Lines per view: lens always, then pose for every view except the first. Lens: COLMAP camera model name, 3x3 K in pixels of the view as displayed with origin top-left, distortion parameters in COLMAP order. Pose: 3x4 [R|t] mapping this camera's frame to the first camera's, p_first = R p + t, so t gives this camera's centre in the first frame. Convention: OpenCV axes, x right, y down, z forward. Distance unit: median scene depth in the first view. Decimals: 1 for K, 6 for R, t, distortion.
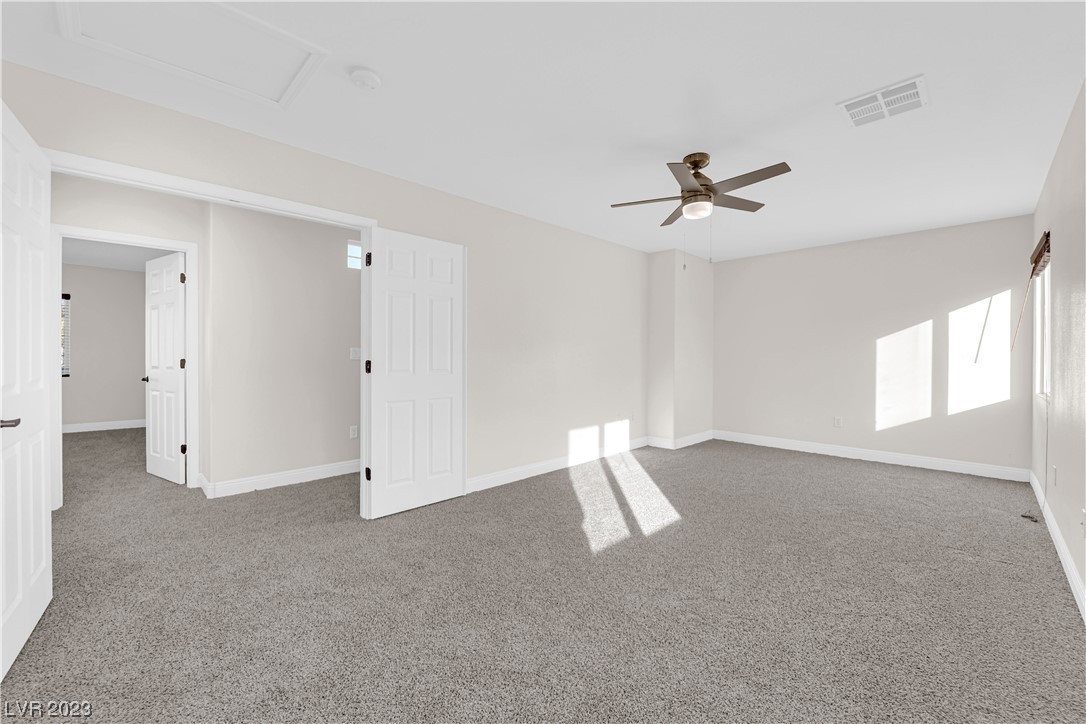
lens RADIAL K [[435.6, 0, 541.8], [0, 435.6, 356.2], [0, 0, 1]] dist [-0.011256, -0.001154]
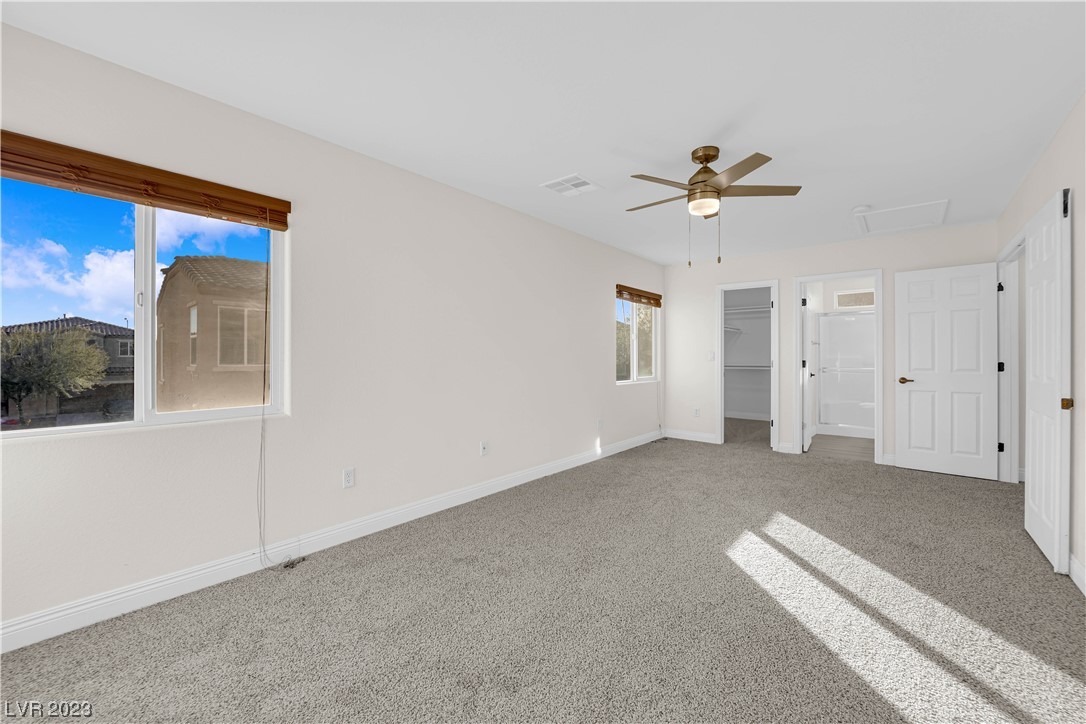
lens RADIAL K [[435.6, 0, 541.8], [0, 435.6, 356.2], [0, 0, 1]] dist [-0.011256, -0.001154]
pose [[-0.995132, -0.002896, -0.098508, 0.572727], [-0.003091, 0.999994, 0.001828, -0.003712], [0.098502, 0.002124, -0.995135, 1.365076]]
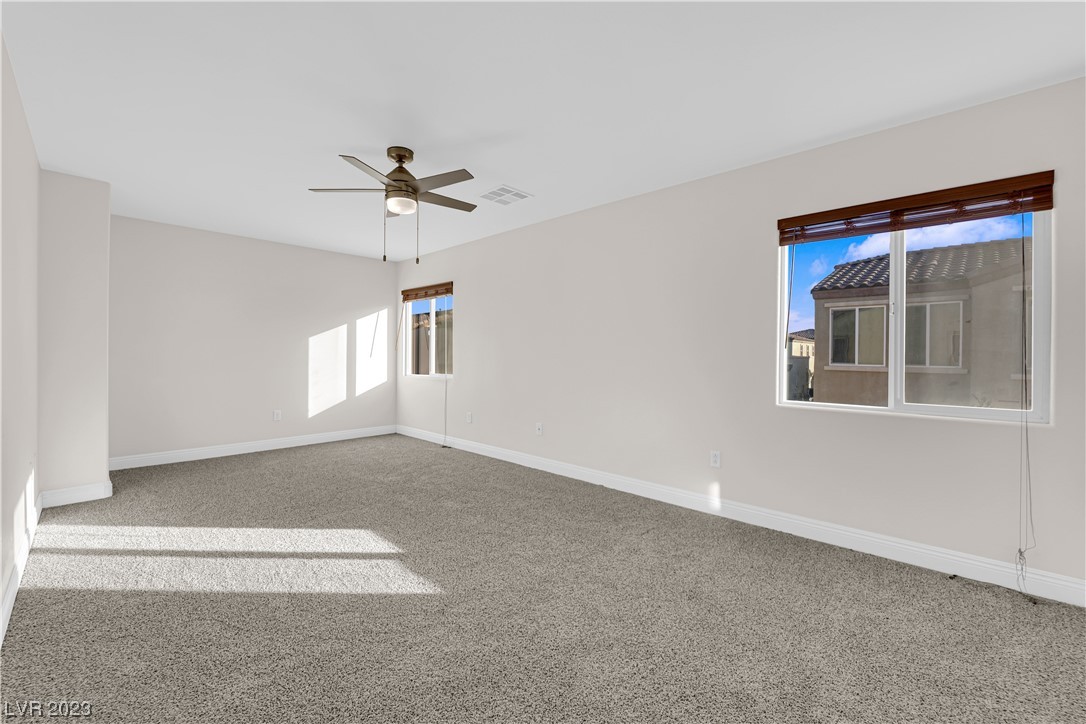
lens RADIAL K [[435.6, 0, 541.8], [0, 435.6, 356.2], [0, 0, 1]] dist [-0.011256, -0.001154]
pose [[-0.036023, -0.007921, 0.999320, -0.459869], [-0.005263, 0.999956, 0.007736, -0.001636], [-0.999337, -0.004980, -0.036063, 0.508676]]
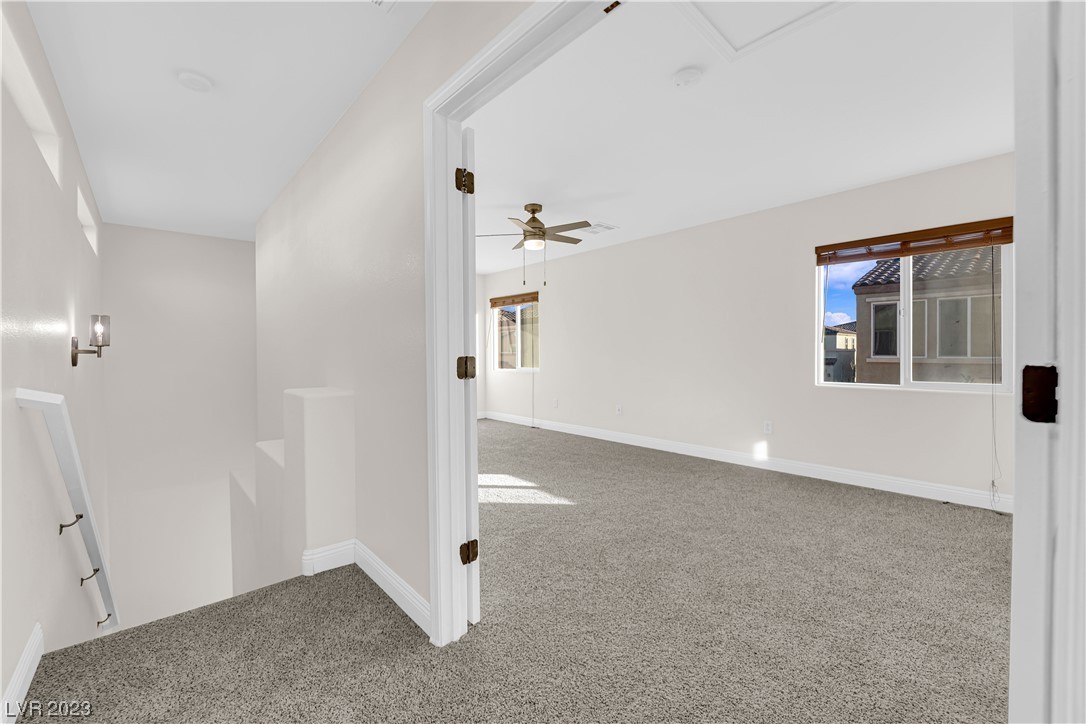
lens RADIAL K [[435.6, 0, 541.8], [0, 435.6, 356.2], [0, 0, 1]] dist [-0.011256, -0.001154]
pose [[0.039341, -0.014497, 0.999121, -0.732858], [0.008994, 0.999859, 0.014153, -0.000410], [-0.999185, 0.008429, 0.039465, 0.657920]]
